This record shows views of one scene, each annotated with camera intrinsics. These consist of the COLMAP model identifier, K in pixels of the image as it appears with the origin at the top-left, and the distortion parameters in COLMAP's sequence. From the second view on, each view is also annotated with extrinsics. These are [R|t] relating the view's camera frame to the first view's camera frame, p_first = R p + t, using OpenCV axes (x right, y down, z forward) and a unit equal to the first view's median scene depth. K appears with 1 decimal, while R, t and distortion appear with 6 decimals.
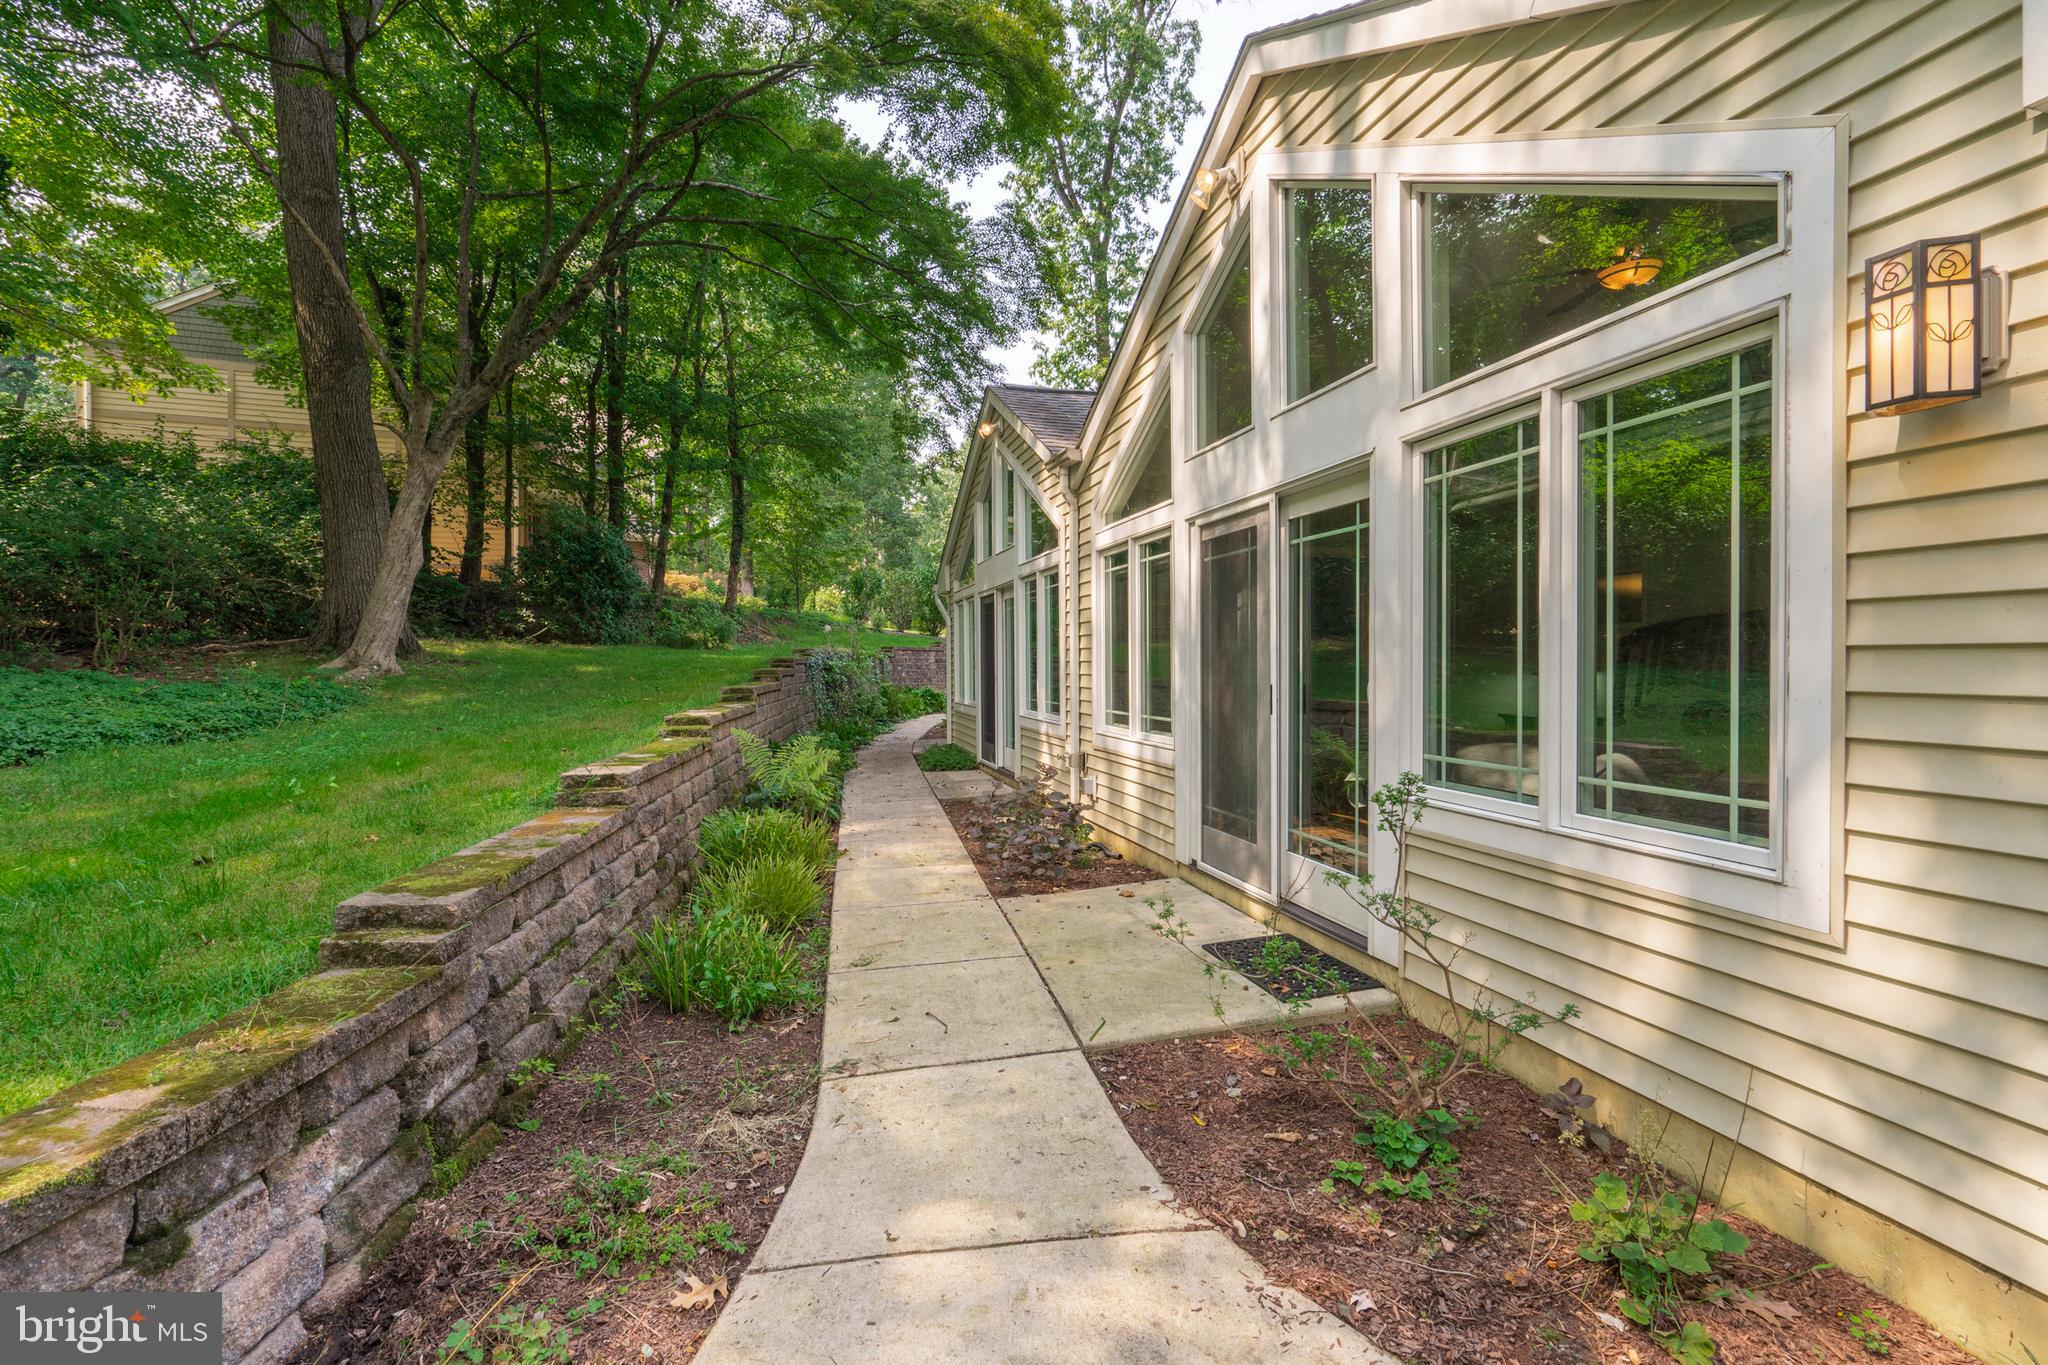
lens RADIAL K [[941.8, 0, 1010.7], [0, 941.8, 668.9], [0, 0, 1]] dist [0.001114, 0.000351]
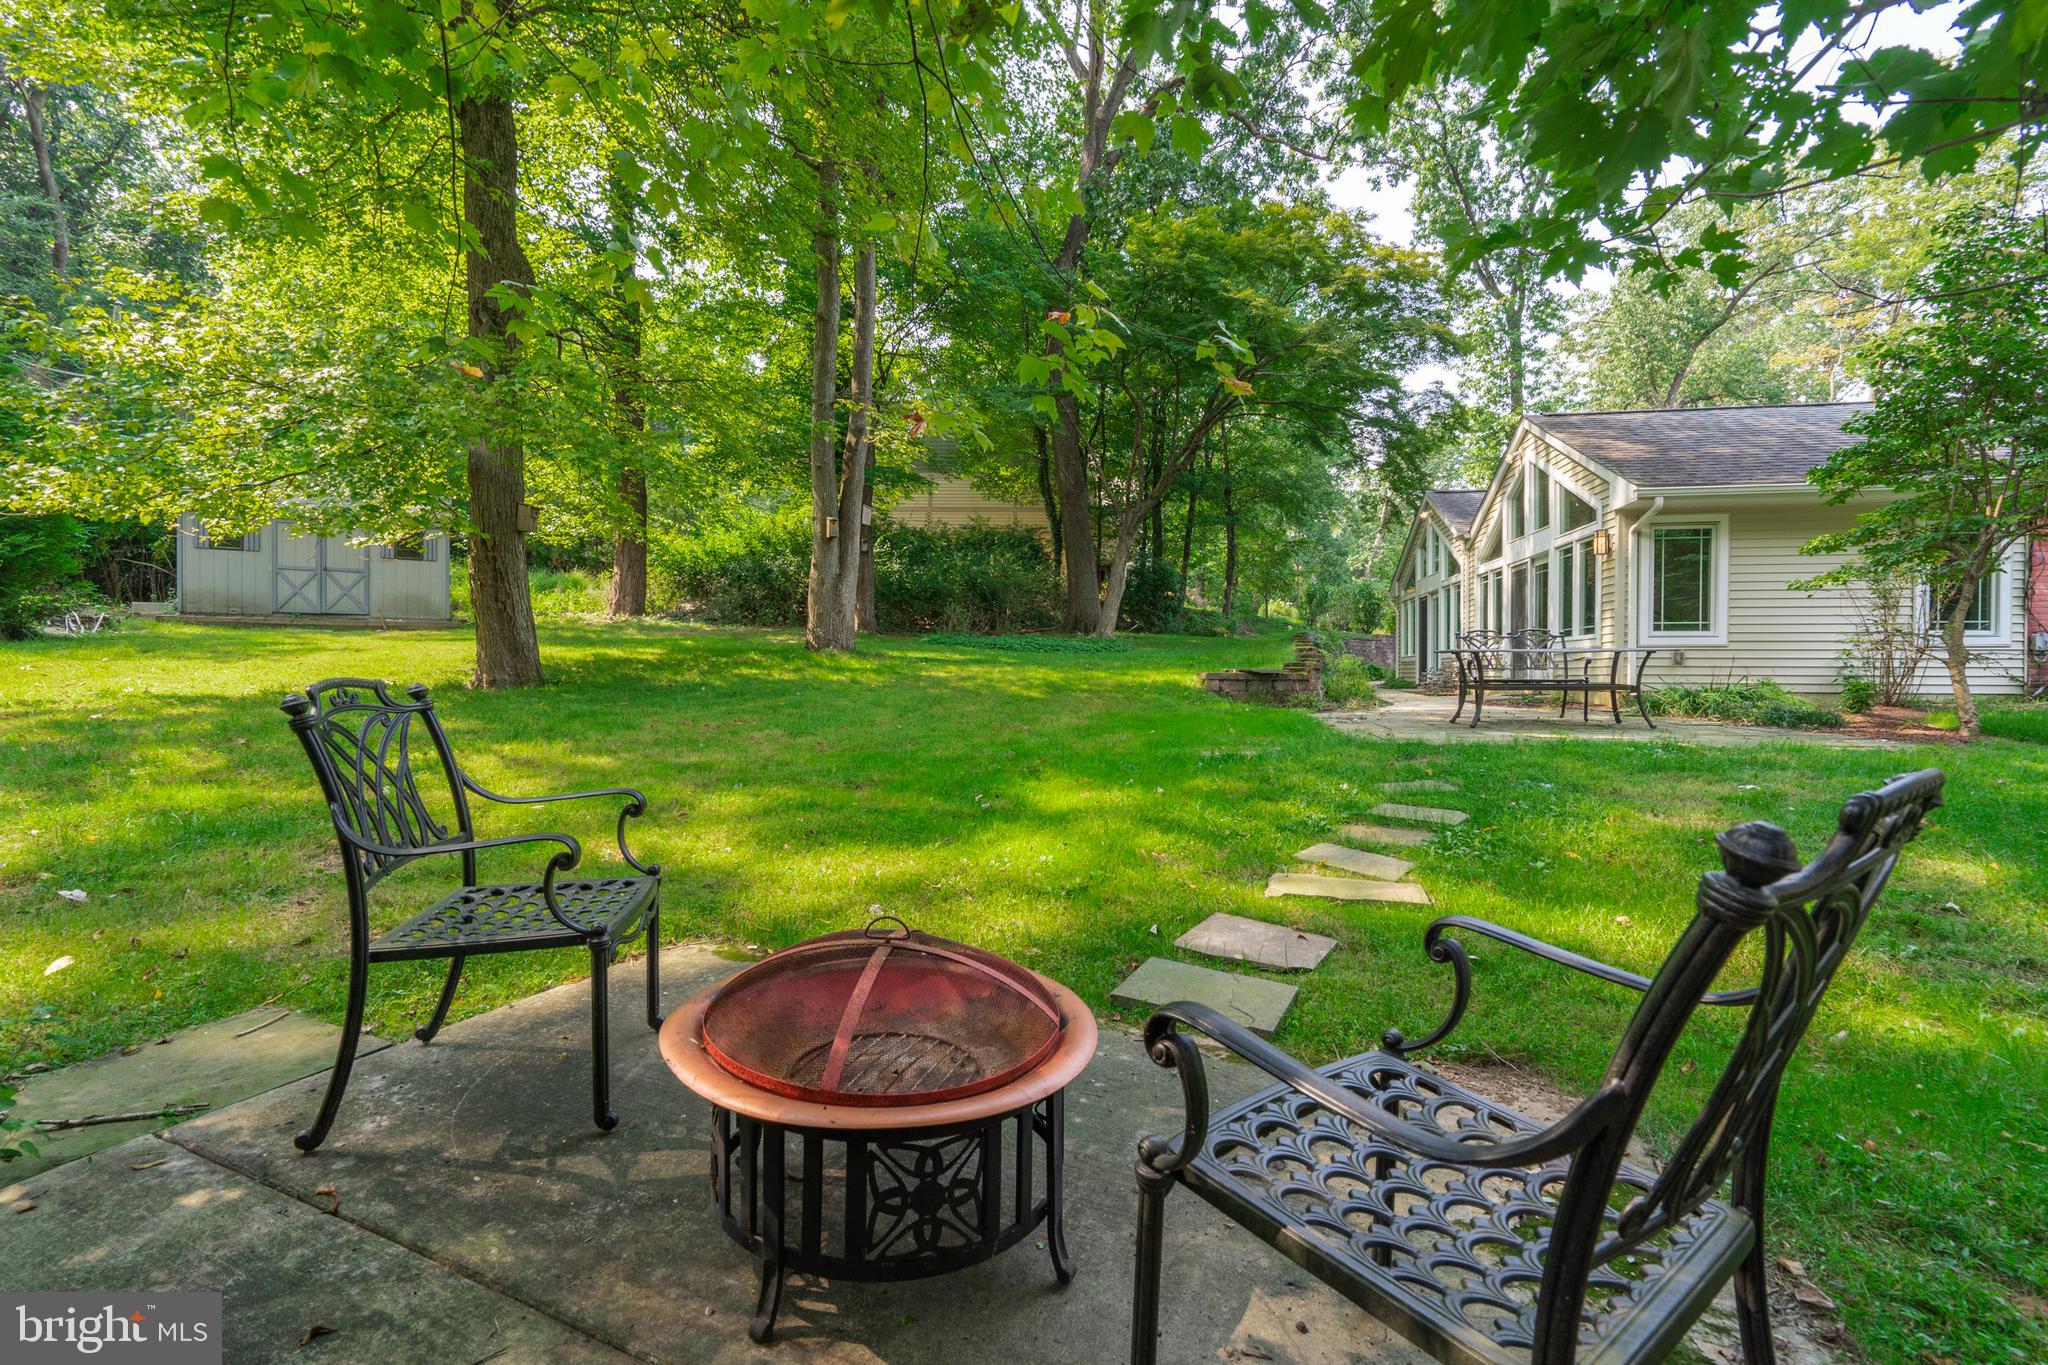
lens RADIAL K [[941.8, 0, 1008.7], [0, 941.8, 675.7], [0, 0, 1]] dist [0.001114, 0.000351]
pose [[0.914005, 0.008427, -0.405615, -0.009035], [-0.012309, 0.999900, -0.006962, 0.059118], [0.405516, 0.011356, 0.914017, -0.606174]]
